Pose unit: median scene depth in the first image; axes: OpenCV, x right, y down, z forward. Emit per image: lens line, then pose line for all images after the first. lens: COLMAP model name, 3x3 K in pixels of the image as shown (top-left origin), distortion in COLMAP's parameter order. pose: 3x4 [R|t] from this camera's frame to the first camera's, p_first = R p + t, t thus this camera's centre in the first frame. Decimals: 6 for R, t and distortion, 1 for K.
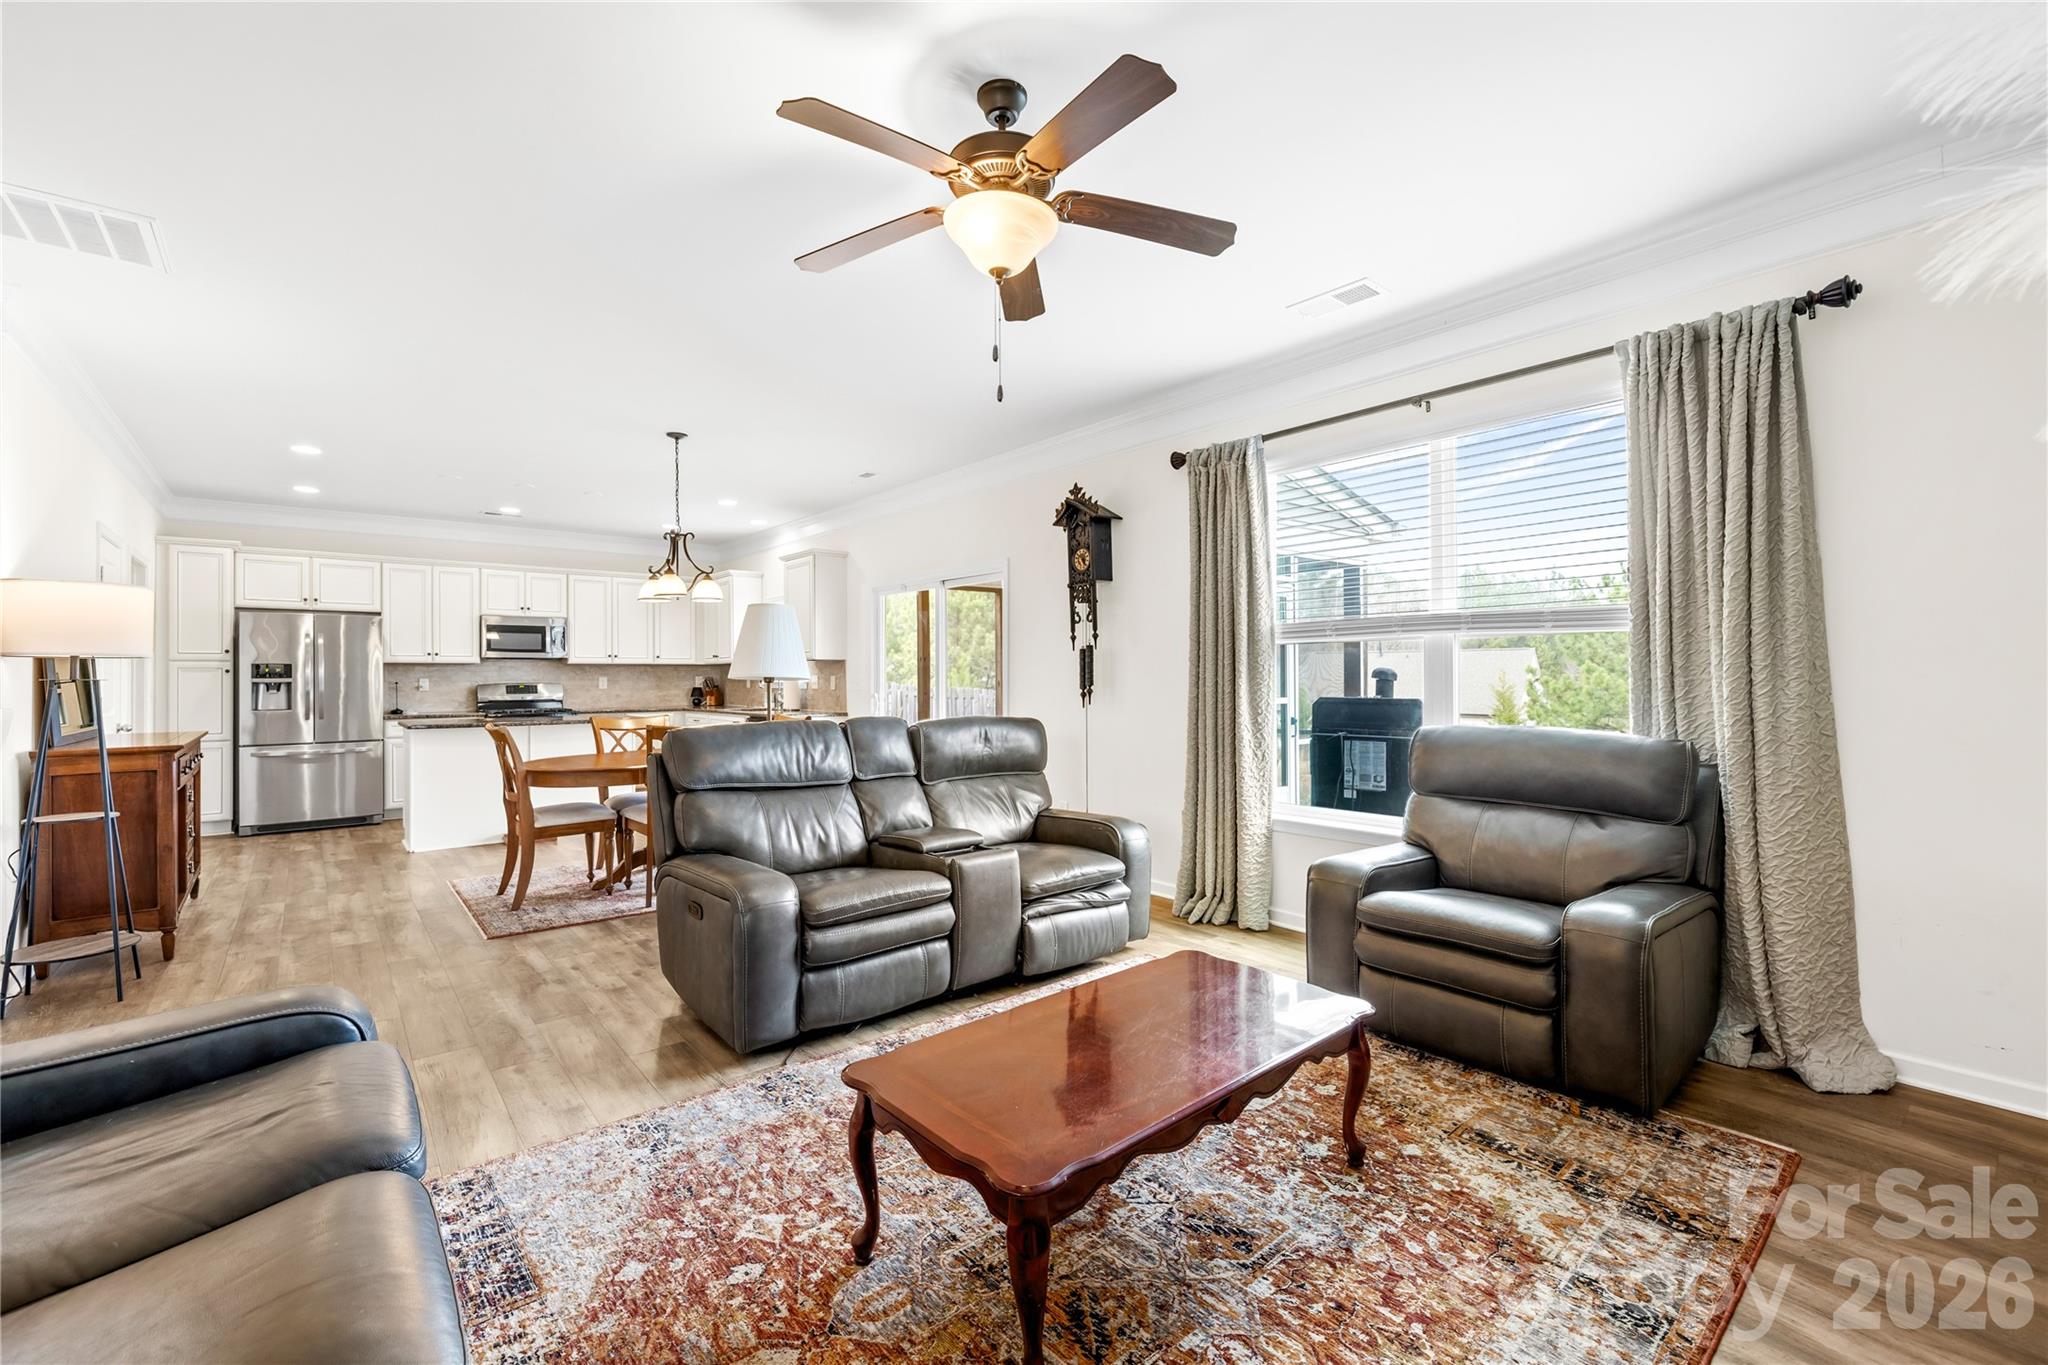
lens RADIAL K [[864.5, 0, 1006.7], [0, 864.5, 679.5], [0, 0, 1]] dist [-0.000525, 0.000119]
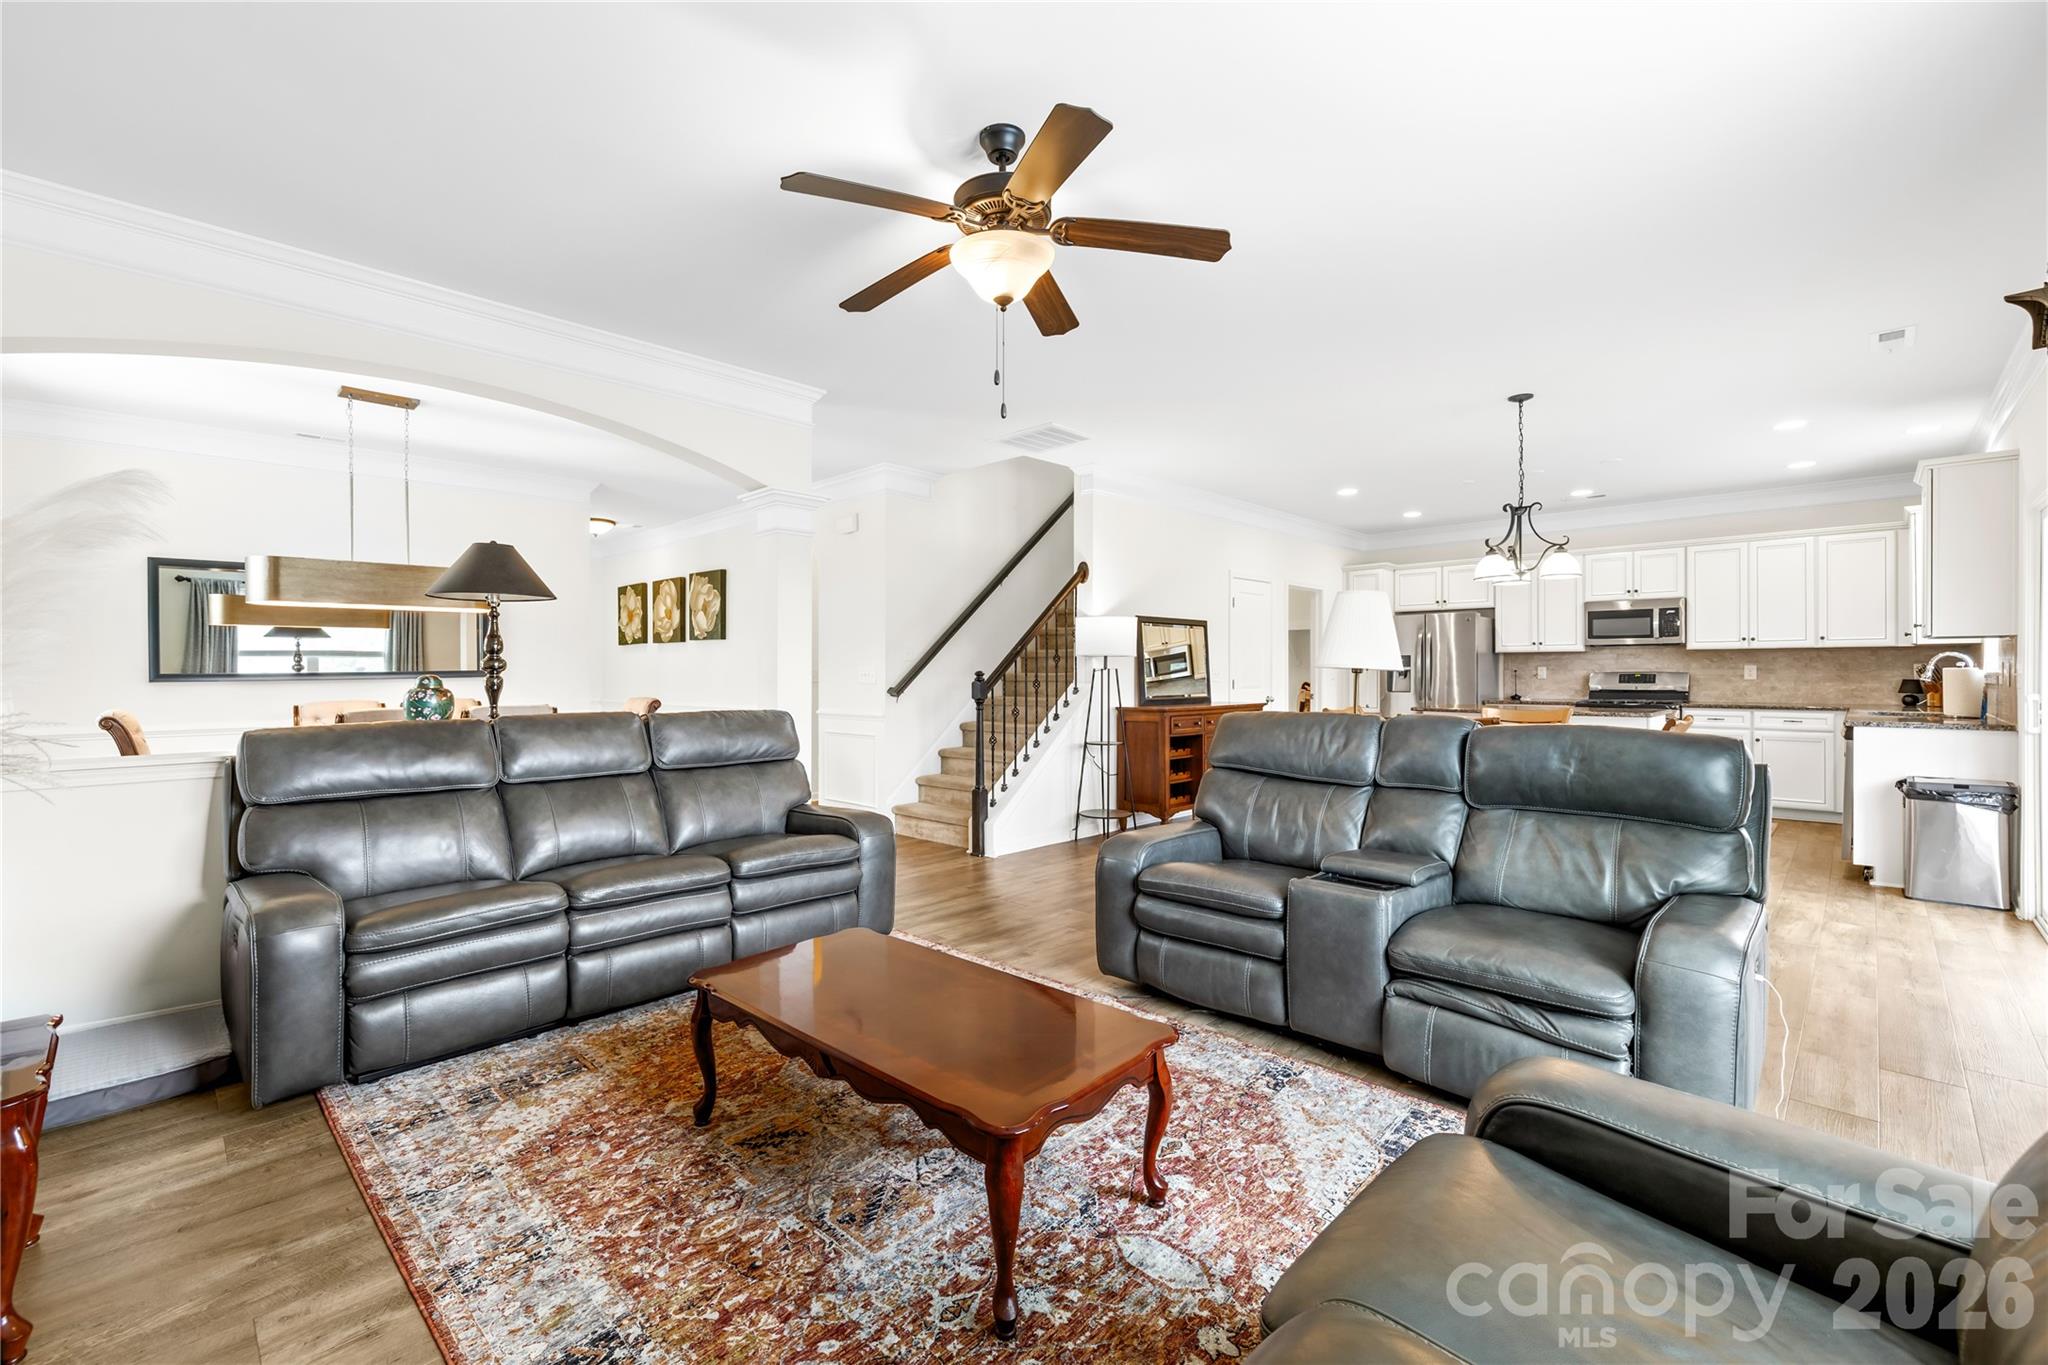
lens RADIAL K [[864.5, 0, 1011.0], [0, 864.5, 673.4], [0, 0, 1]] dist [-0.000525, 0.000119]
pose [[0.106013, 0.007586, -0.994336, 0.639137], [0.000477, 0.999970, 0.007680, -0.003461], [0.994365, -0.001289, 0.106006, 0.525110]]
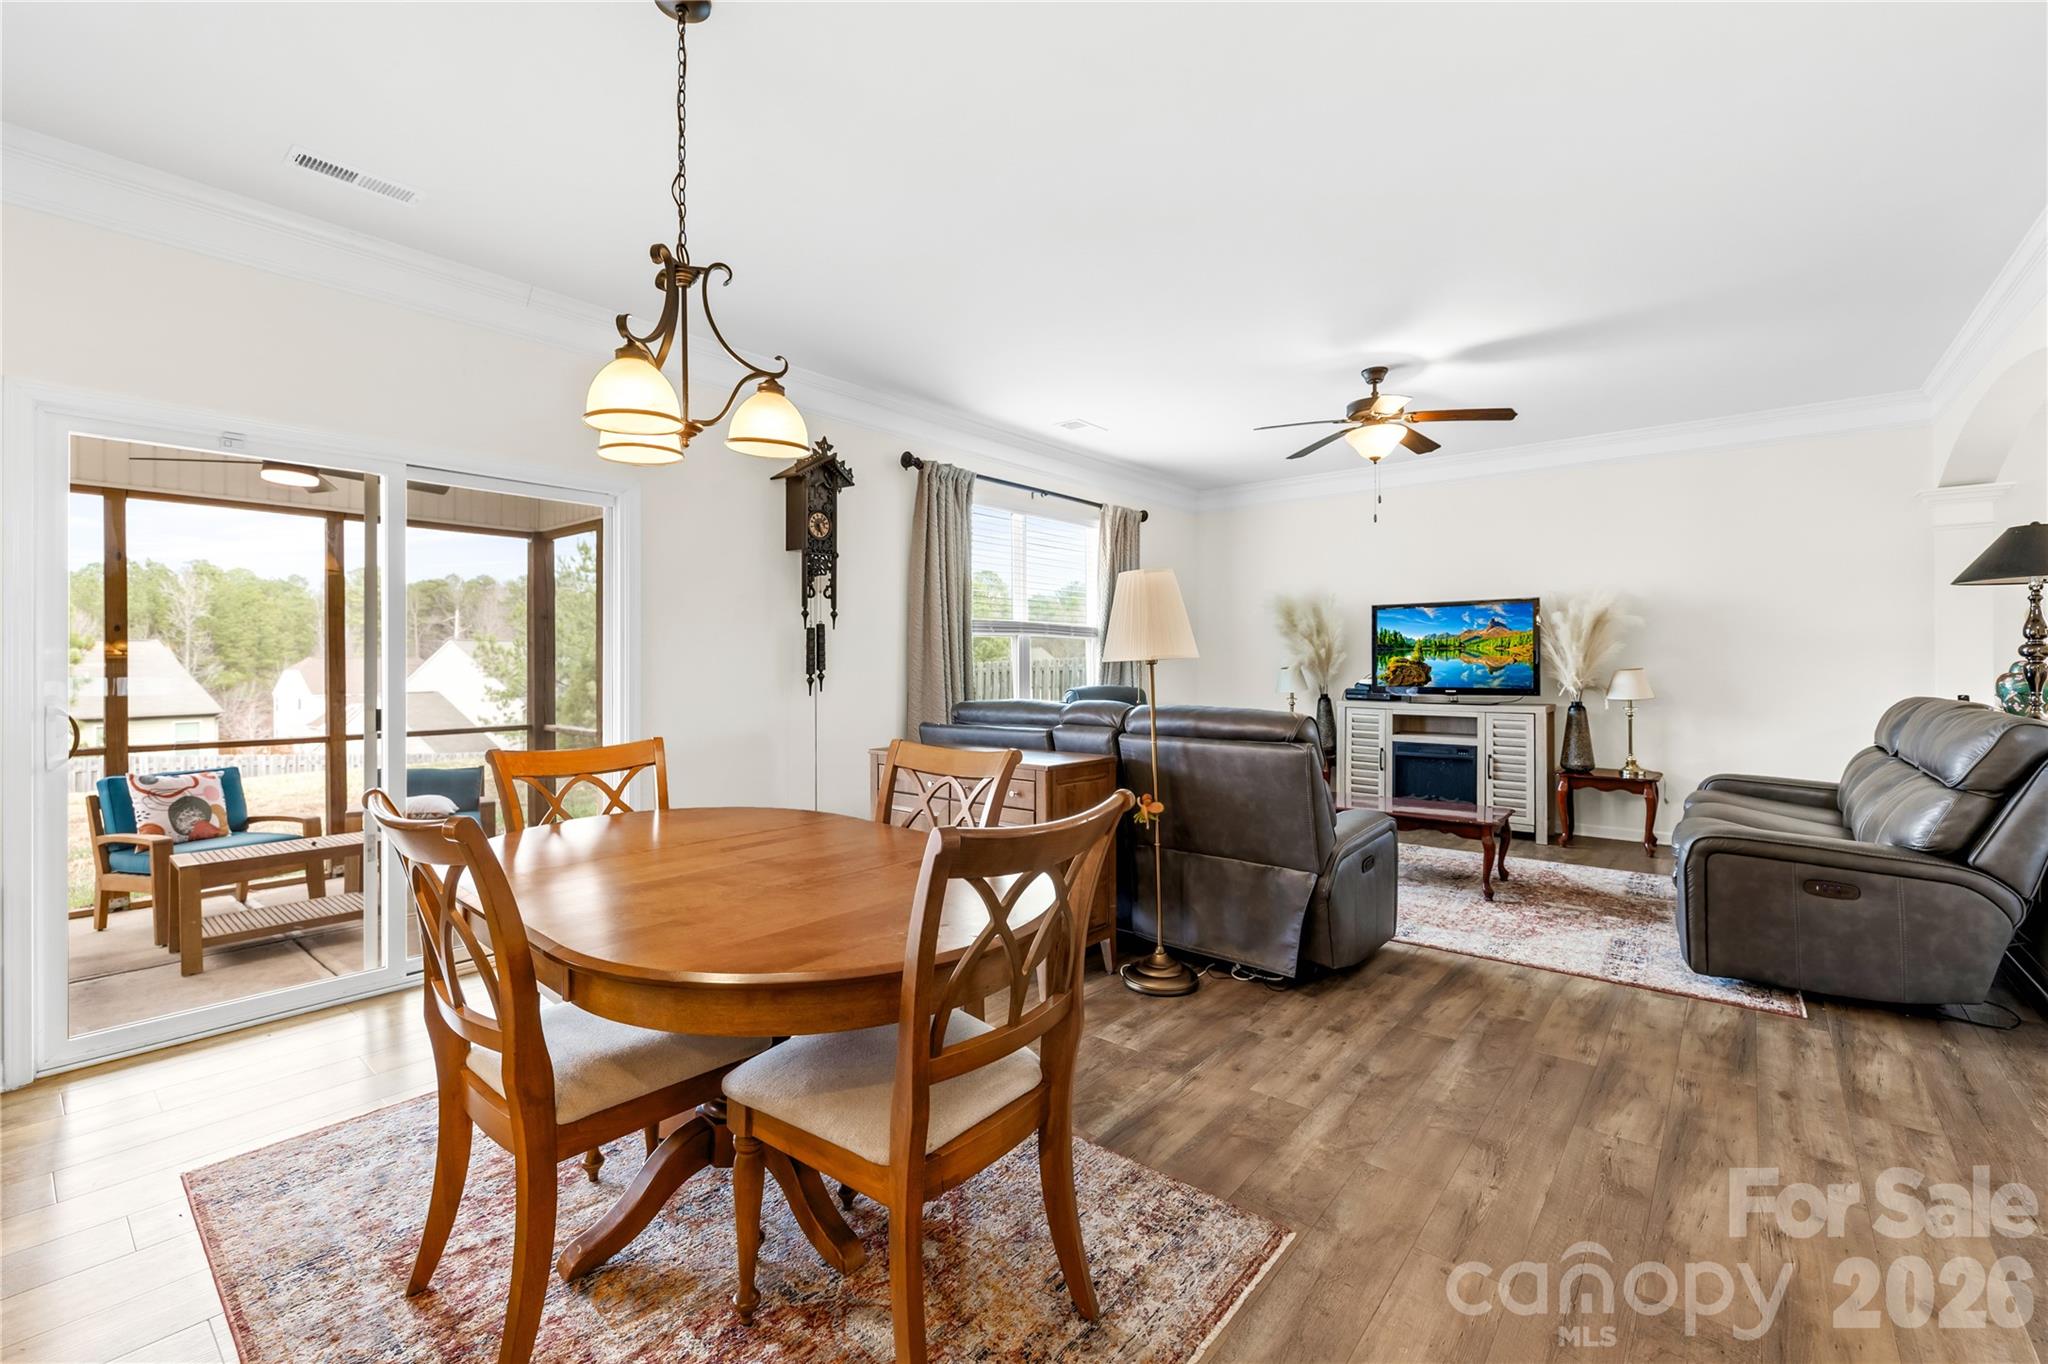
lens RADIAL K [[864.5, 0, 1018.7], [0, 864.5, 662.9], [0, 0, 1]] dist [-0.000525, 0.000119]
pose [[-0.191878, 0.000965, 0.981418, -1.076561], [0.006032, 0.999982, 0.000196, 0.001245], [-0.981400, 0.005958, -0.191880, 1.296752]]
